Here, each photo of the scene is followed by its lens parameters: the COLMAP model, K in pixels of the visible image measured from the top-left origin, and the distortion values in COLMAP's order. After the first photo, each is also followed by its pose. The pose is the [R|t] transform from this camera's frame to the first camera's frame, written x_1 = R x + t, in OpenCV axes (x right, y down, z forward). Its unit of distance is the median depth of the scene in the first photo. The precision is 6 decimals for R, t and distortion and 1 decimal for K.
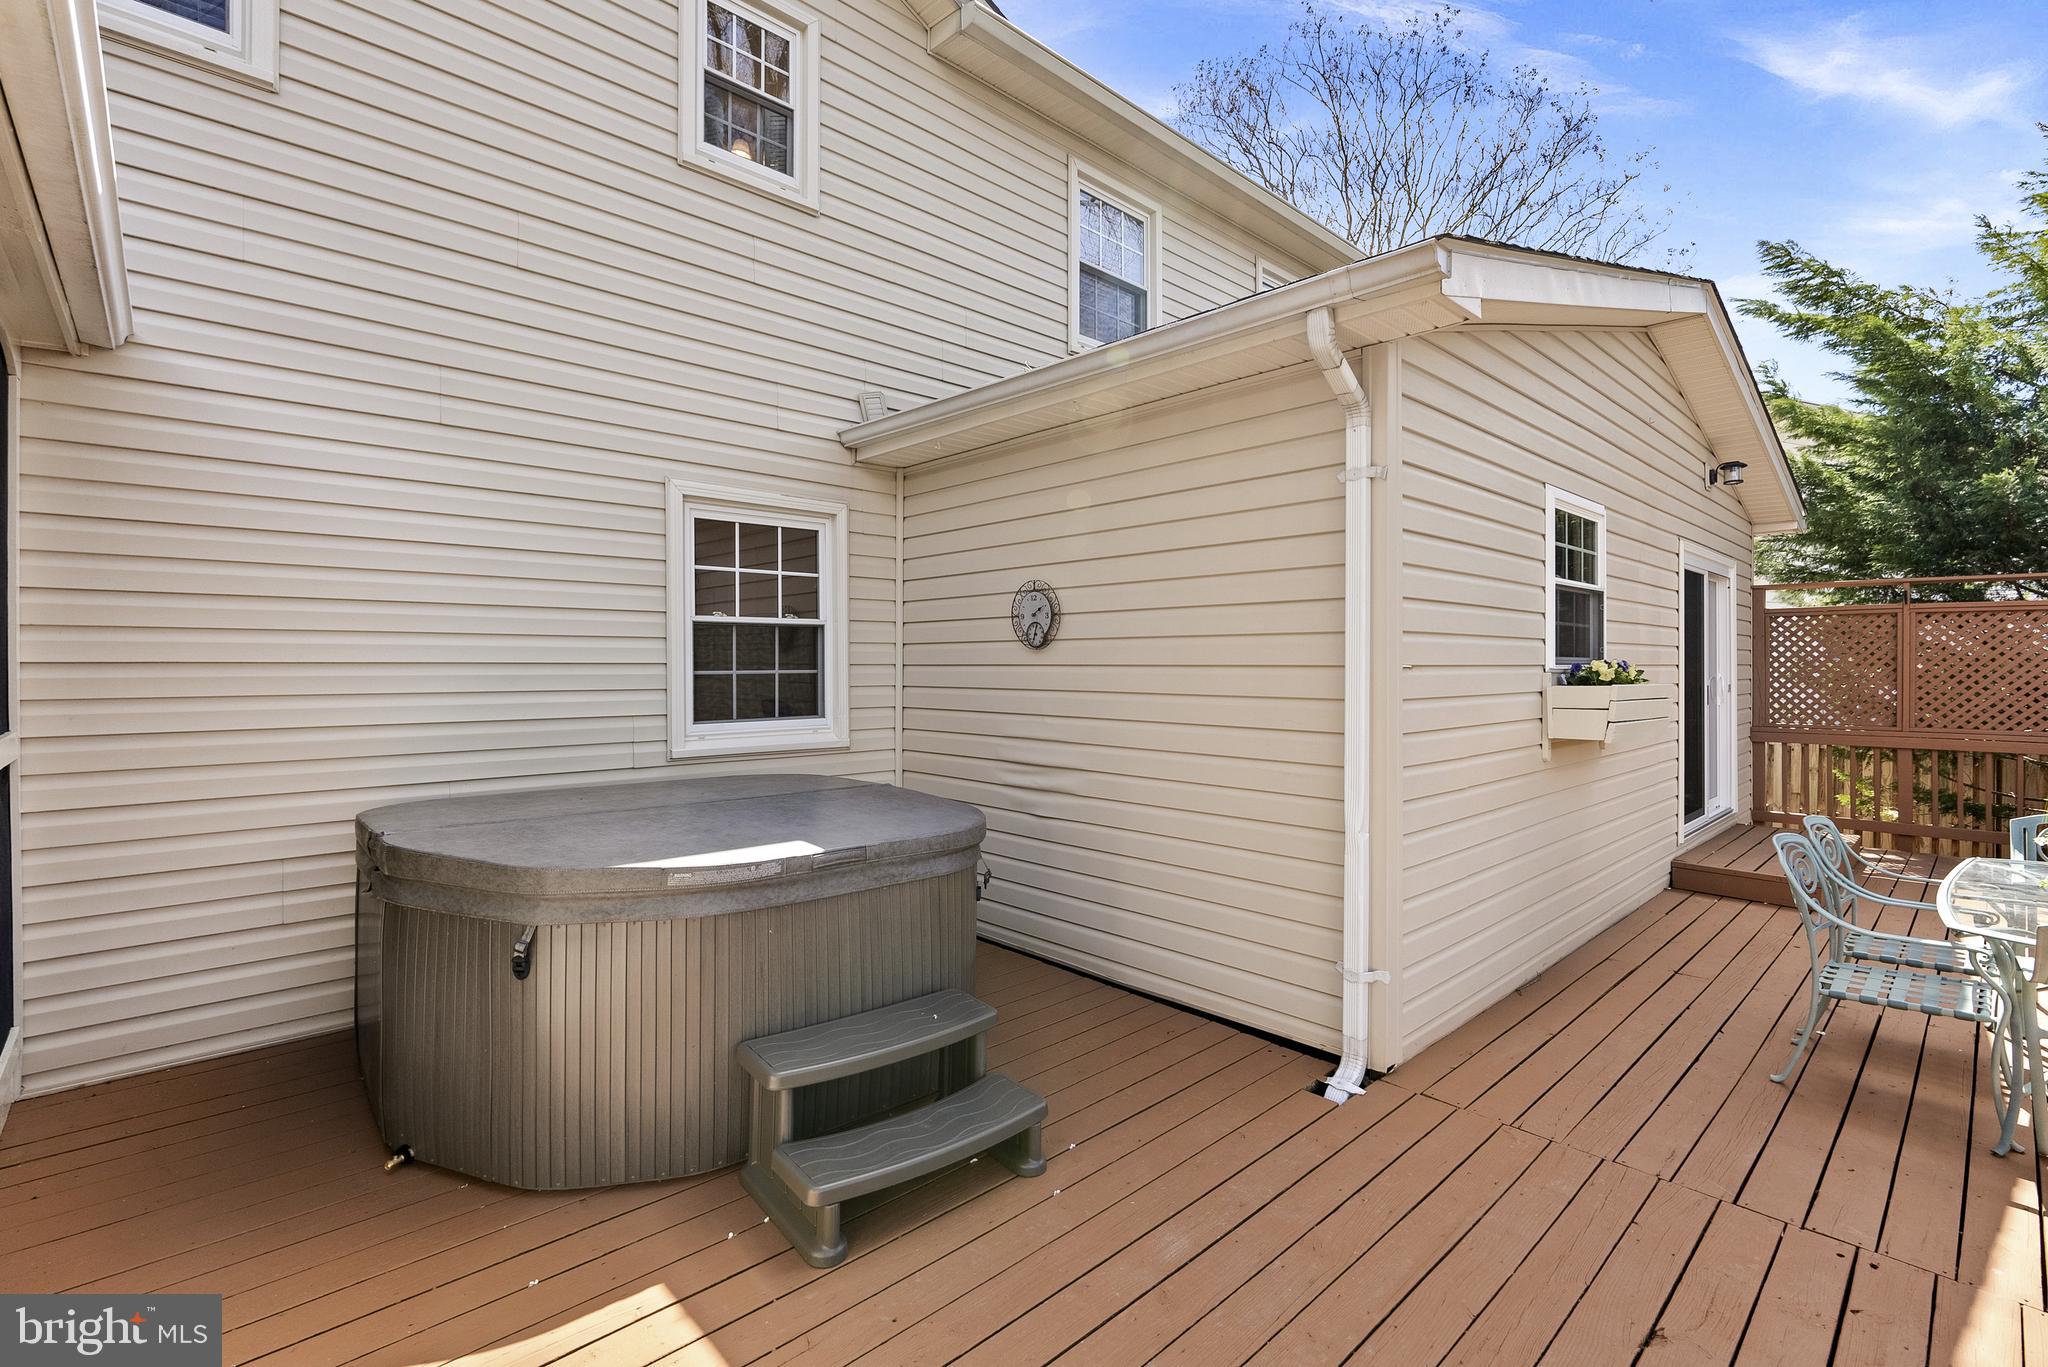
lens RADIAL K [[927.4, 0, 1021.8], [0, 927.4, 654.7], [0, 0, 1]] dist [-0.001762, -0.000451]
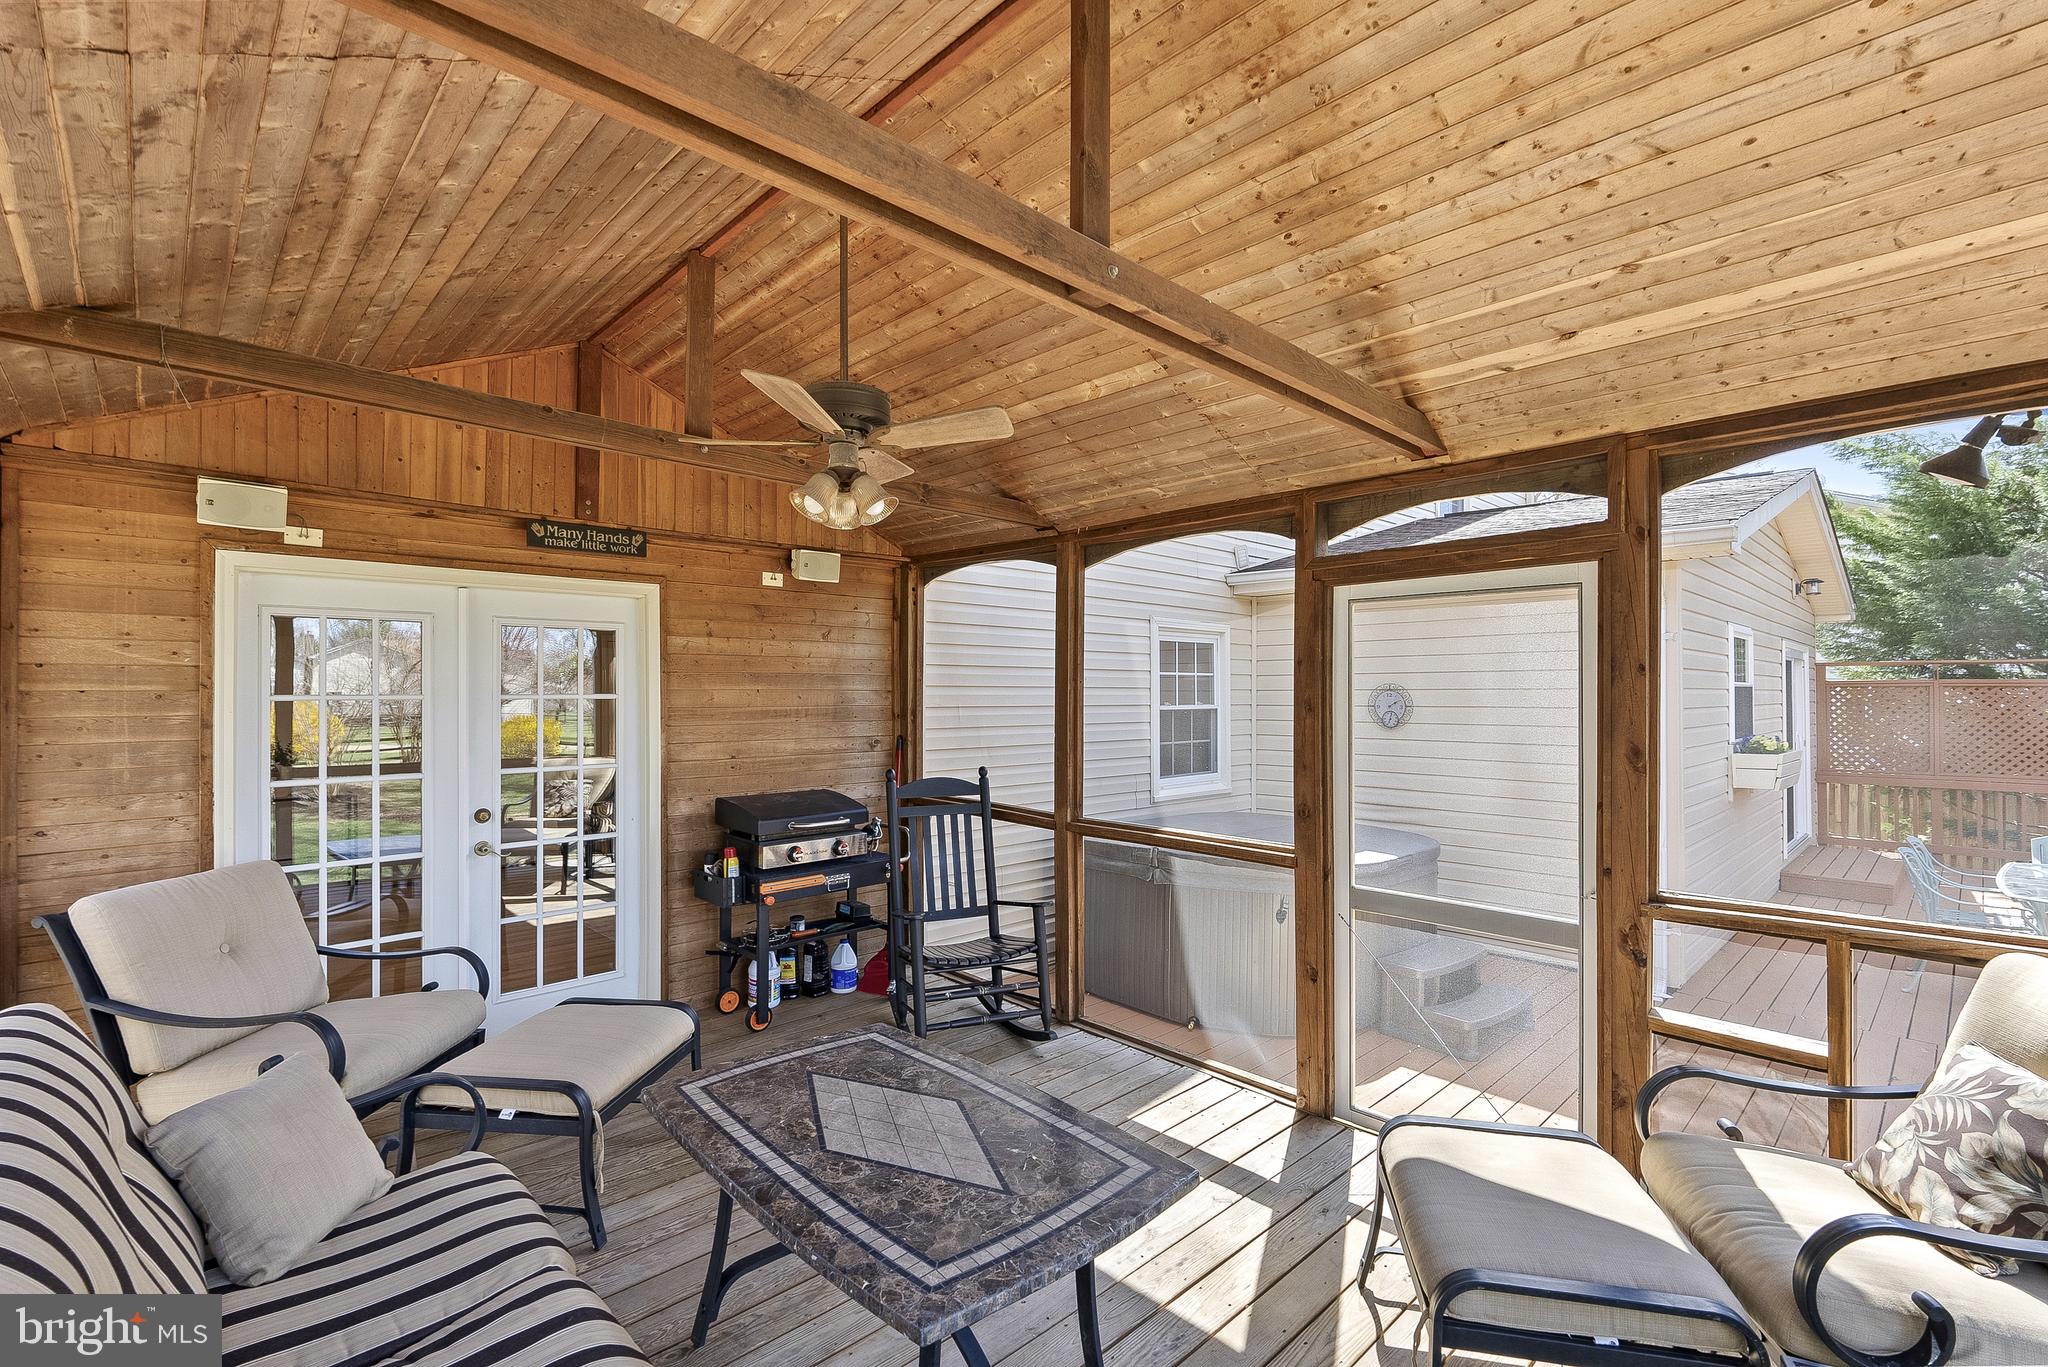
lens RADIAL K [[916.7, 0, 1028.6], [0, 916.7, 689.1], [0, 0, 1]] dist [0.000719, 0.000575]
pose [[0.999939, -0.000629, 0.010995, -0.529095], [0.000595, 0.999995, 0.003104, -0.067657], [-0.010997, -0.003098, 0.999935, -0.439921]]
